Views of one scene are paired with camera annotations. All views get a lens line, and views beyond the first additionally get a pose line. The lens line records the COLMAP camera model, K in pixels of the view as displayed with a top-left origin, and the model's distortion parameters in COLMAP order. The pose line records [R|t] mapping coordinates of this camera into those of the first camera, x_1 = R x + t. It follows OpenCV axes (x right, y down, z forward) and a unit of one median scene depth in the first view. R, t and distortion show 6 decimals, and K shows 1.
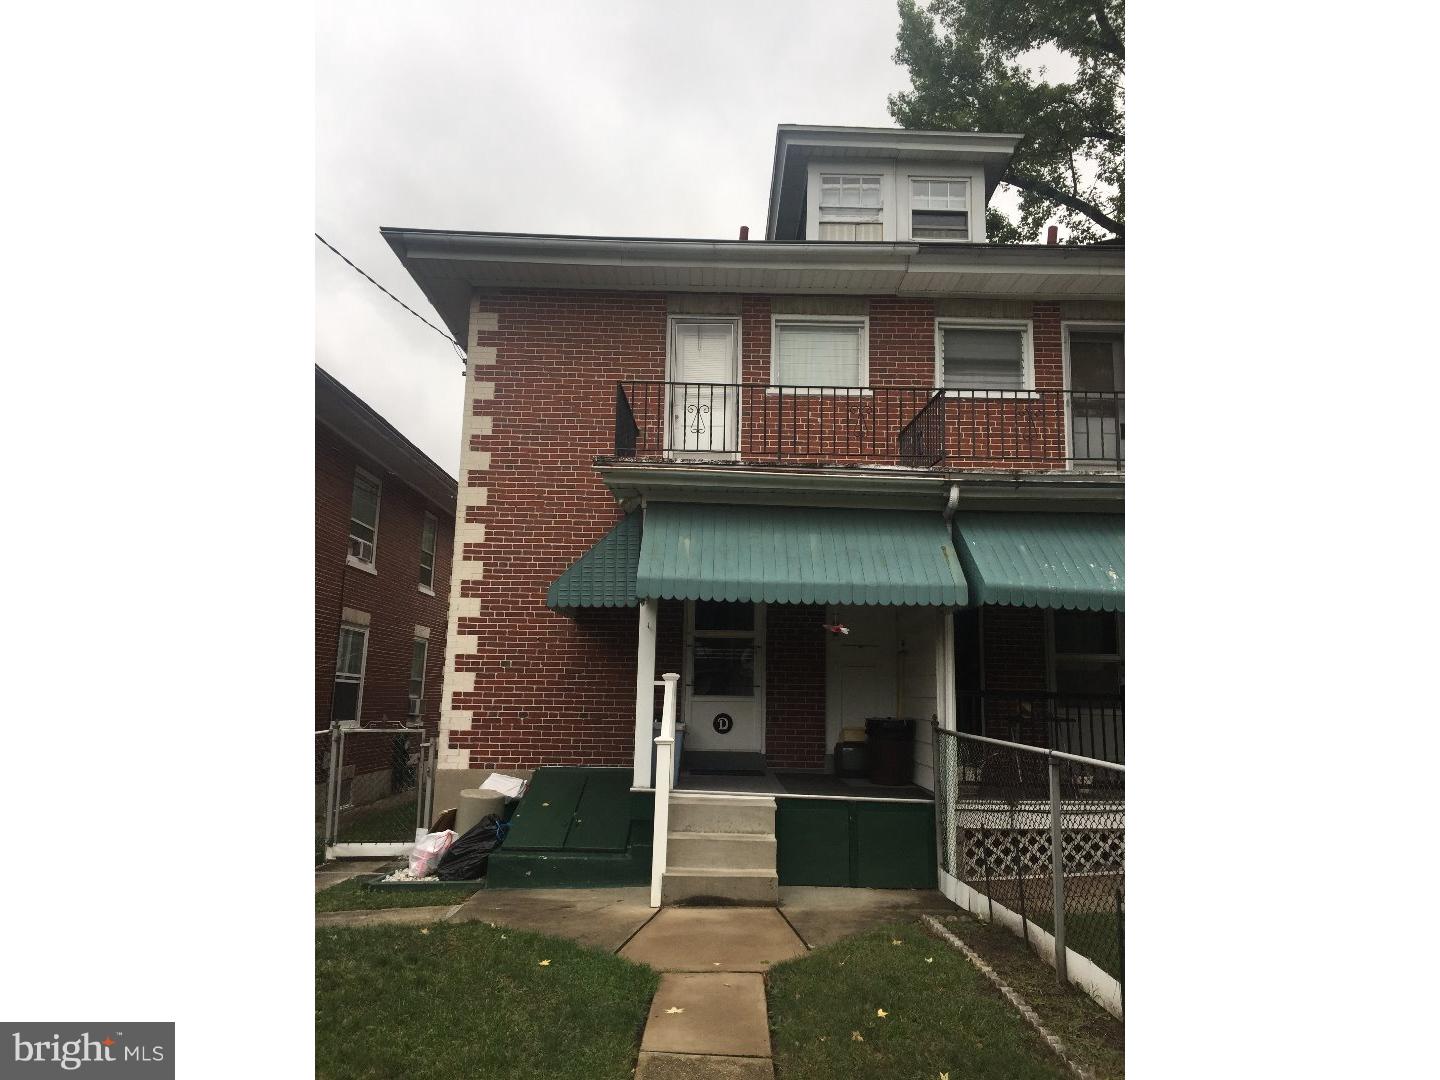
lens RADIAL K [[933.9, 0, 720.0], [0, 933.9, 540.0], [0, 0, 1]] dist [0.033869, -0.000525]
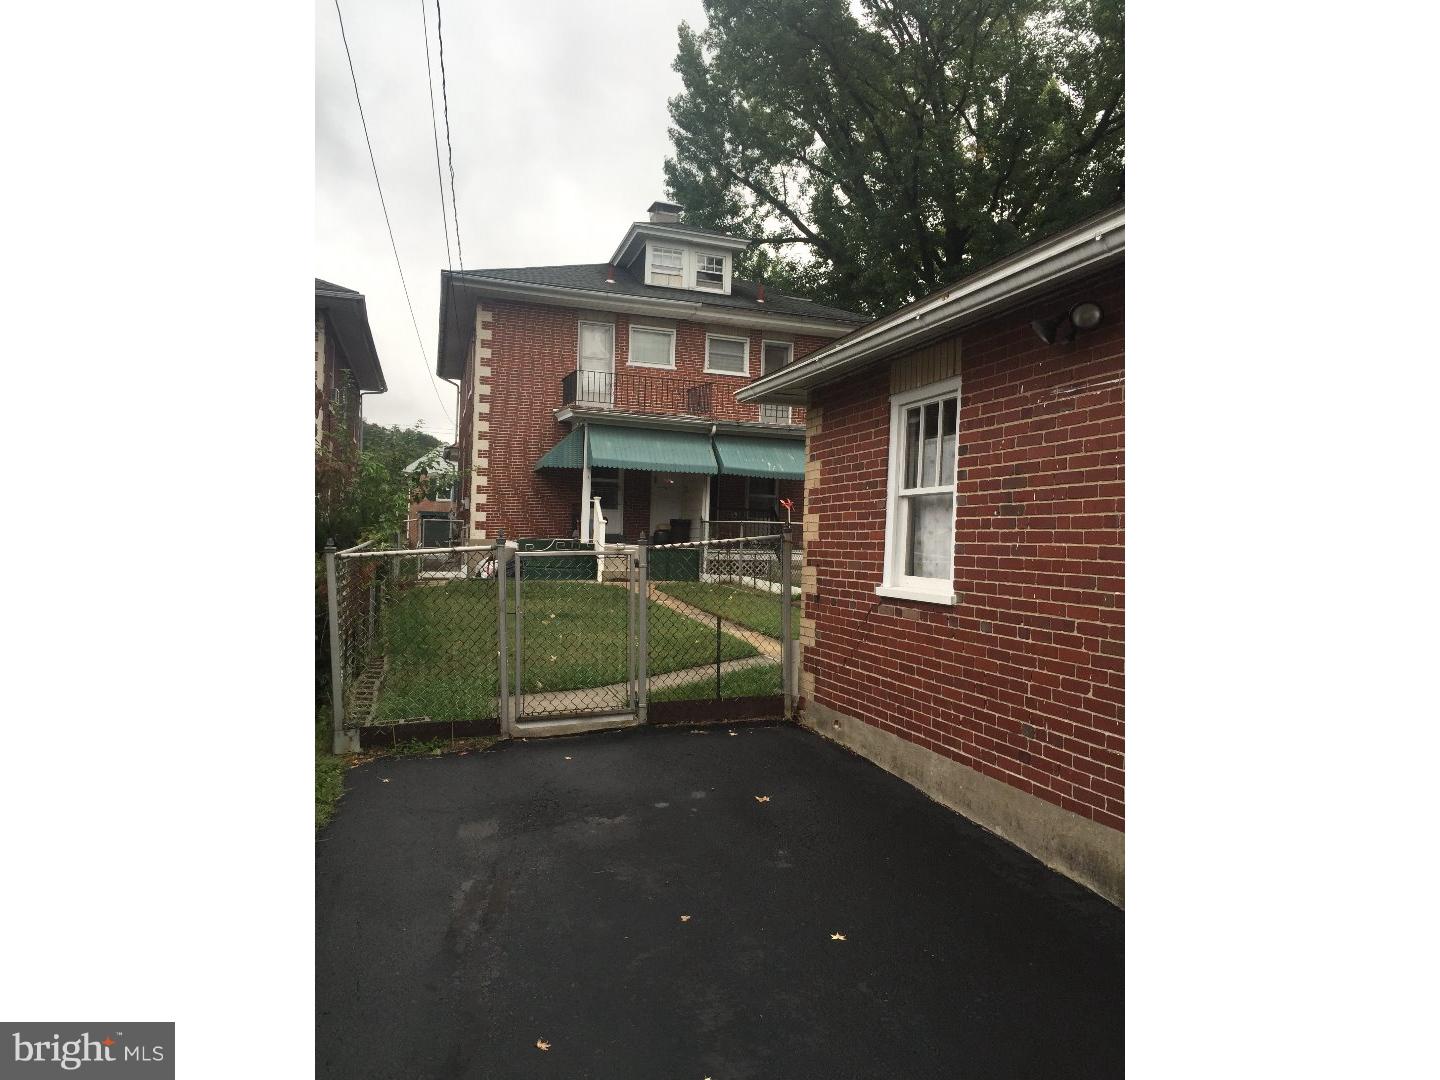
lens RADIAL K [[933.9, 0, 720.0], [0, 933.9, 540.0], [0, 0, 1]] dist [0.033869, -0.000525]
pose [[0.955154, 0.017433, 0.295596, -0.383323], [-0.066050, 0.985657, 0.155298, -0.118842], [-0.288649, -0.167858, 0.942606, -1.154057]]
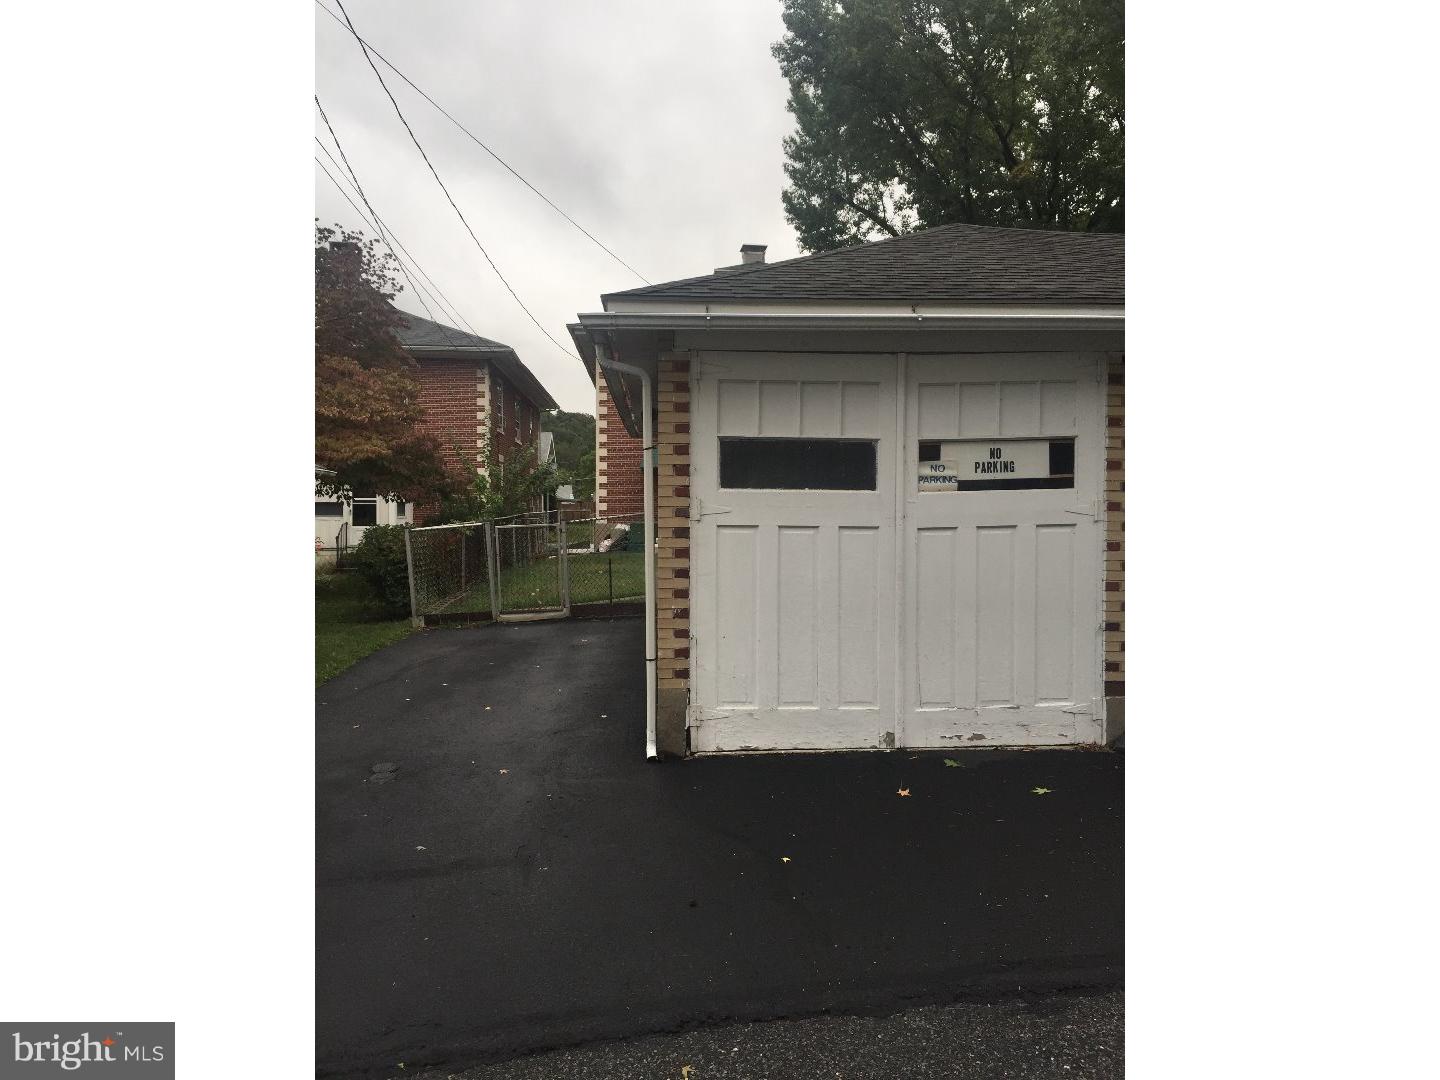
lens RADIAL K [[930.5, 0, 720.0], [0, 930.5, 540.0], [0, 0, 1]] dist [0.001670, -0.000039]
pose [[0.997944, -0.016729, 0.061865, -0.101237], [0.005261, 0.983455, 0.181077, -0.209807], [-0.063870, -0.180379, 0.981521, -1.764955]]
